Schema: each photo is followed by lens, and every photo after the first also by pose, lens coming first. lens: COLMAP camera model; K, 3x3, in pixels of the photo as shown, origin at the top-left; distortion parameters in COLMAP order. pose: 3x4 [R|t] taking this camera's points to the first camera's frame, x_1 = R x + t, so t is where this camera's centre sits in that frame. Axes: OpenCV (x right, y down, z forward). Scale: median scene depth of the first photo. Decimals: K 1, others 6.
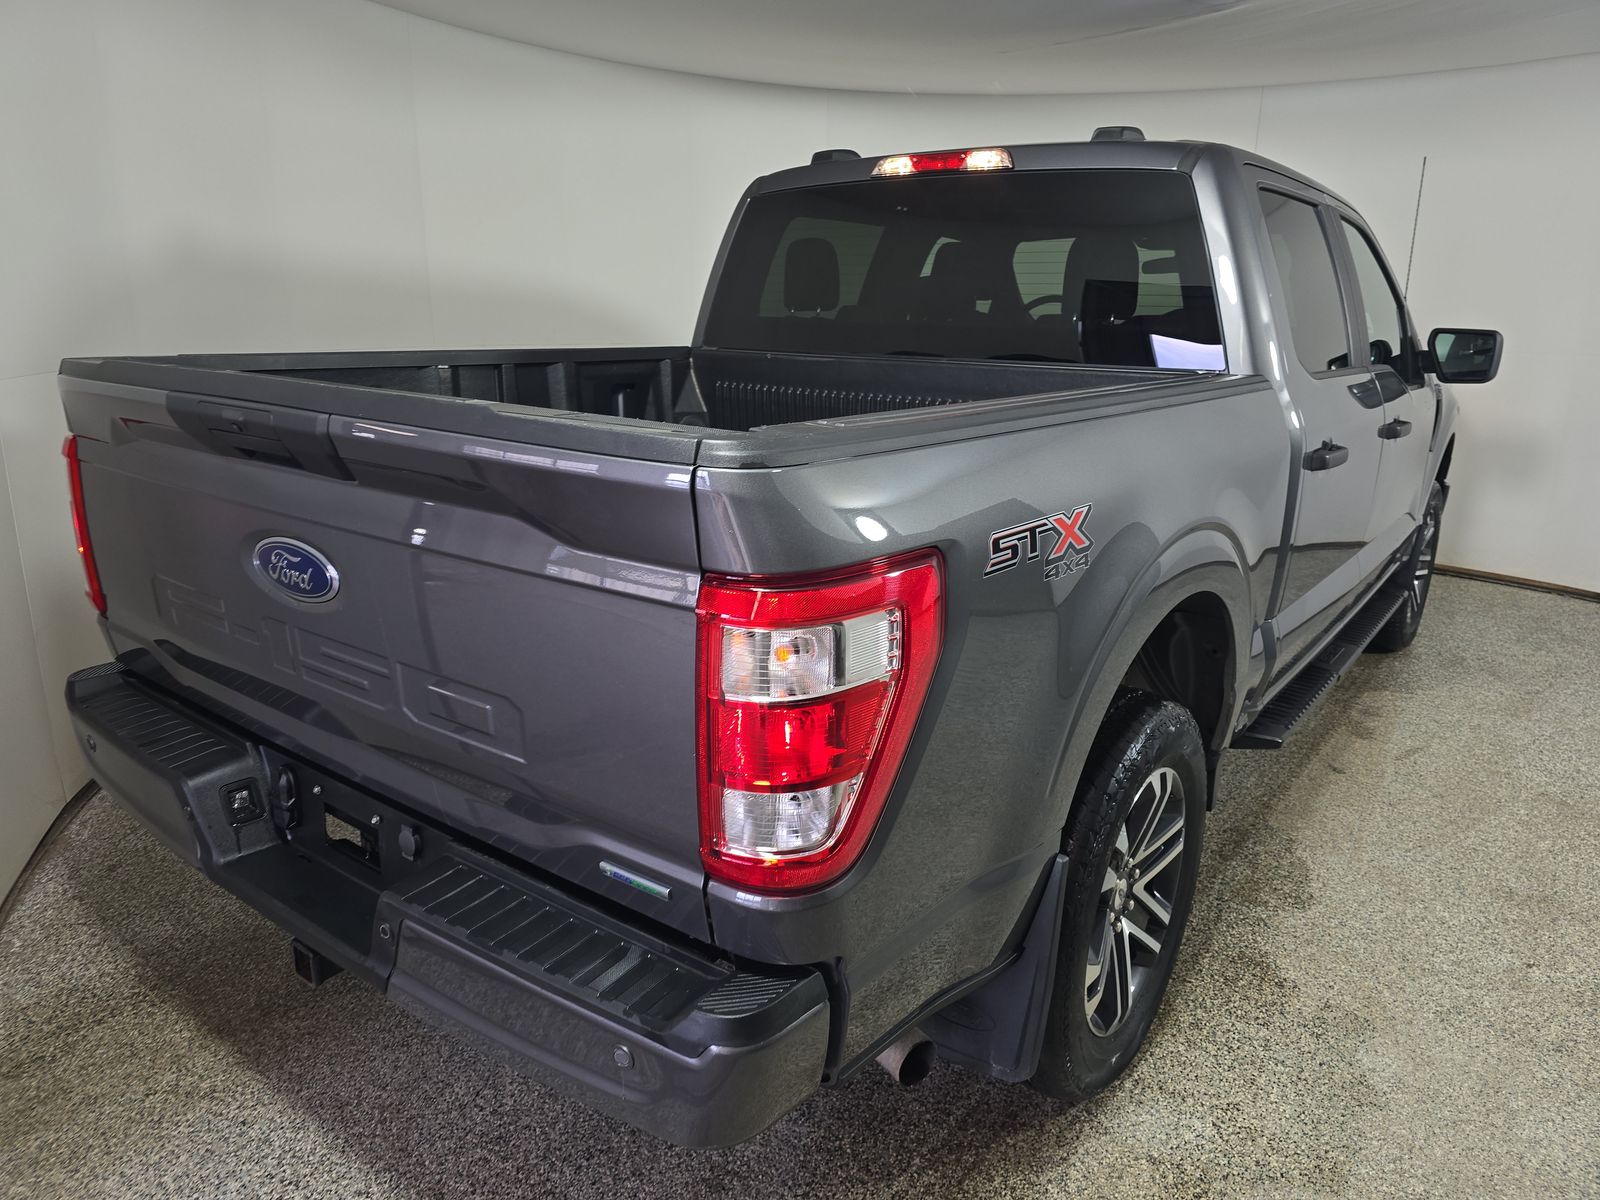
lens RADIAL K [[1114.9, 0, 791.3], [0, 1114.9, 603.9], [0, 0, 1]] dist [0.064896, -0.069082]
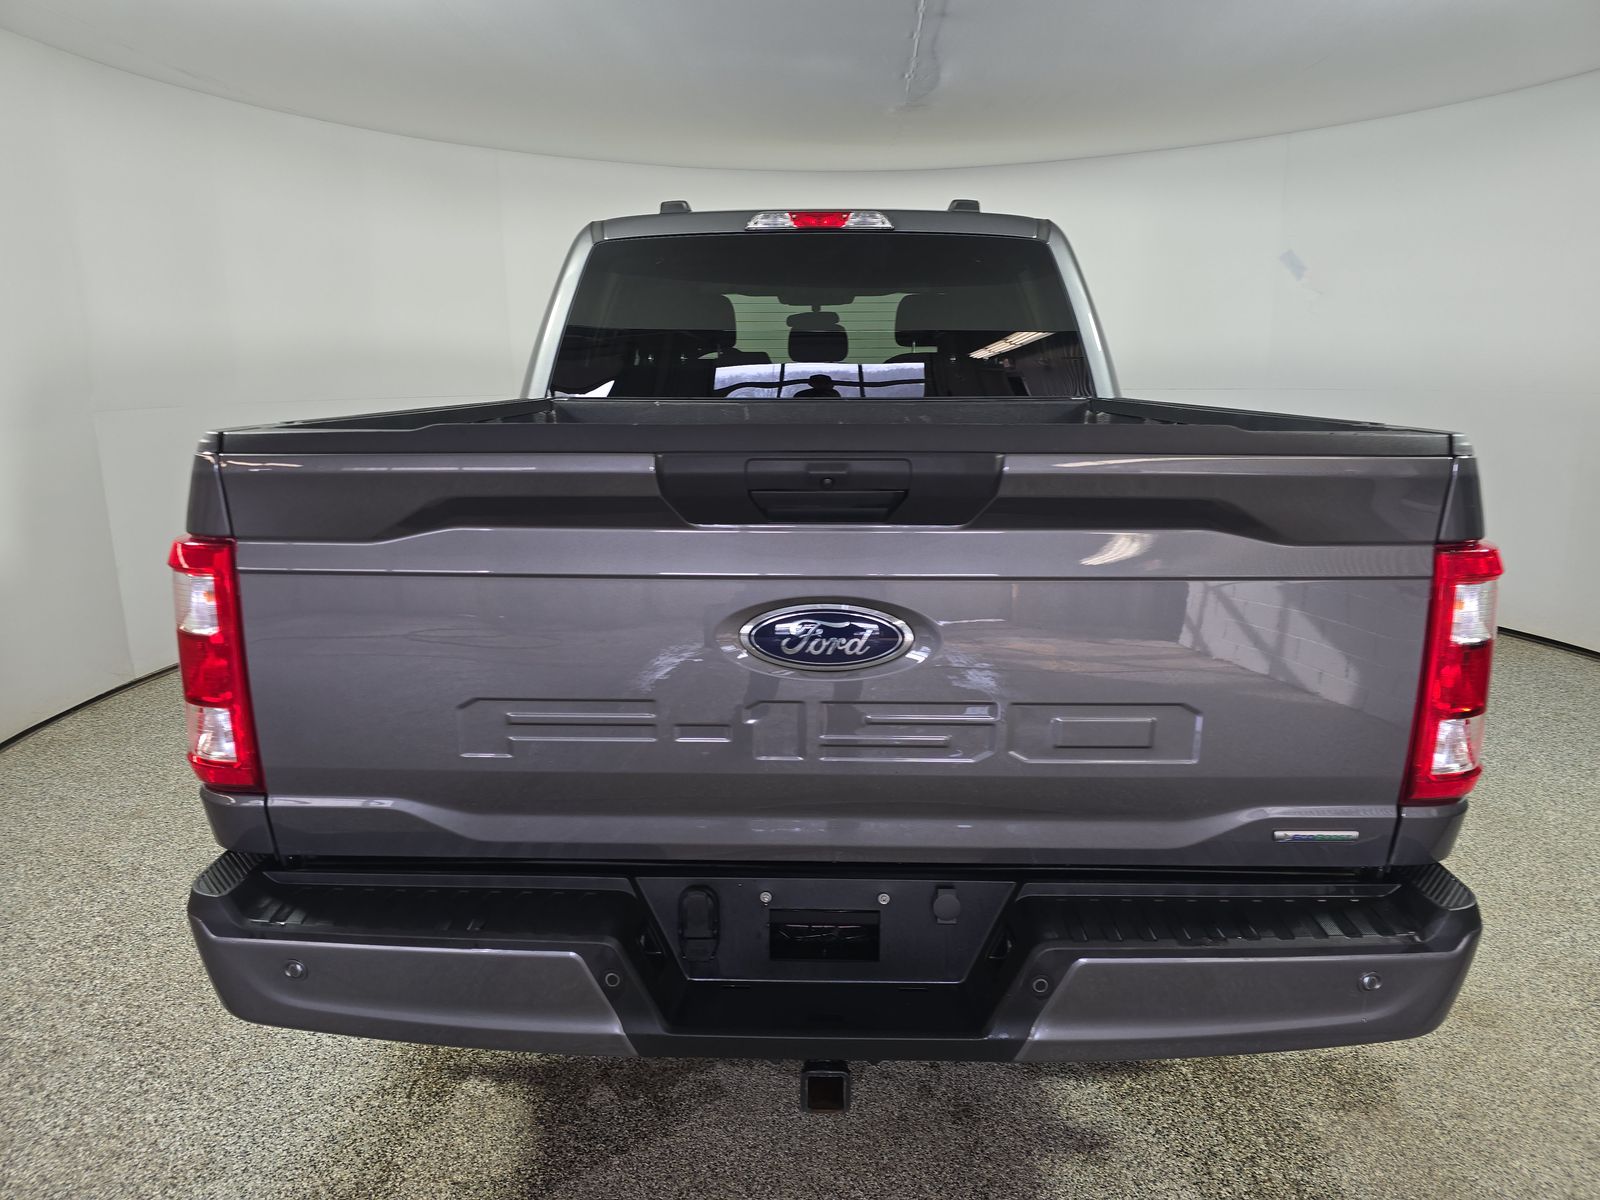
lens RADIAL K [[1114.9, 0, 791.3], [0, 1114.9, 603.9], [0, 0, 1]] dist [0.064896, -0.069082]
pose [[0.801507, -0.144504, 0.580263, -0.577541], [0.172626, 0.984964, 0.006841, -0.040375], [-0.572526, 0.094686, 0.814400, 0.170390]]
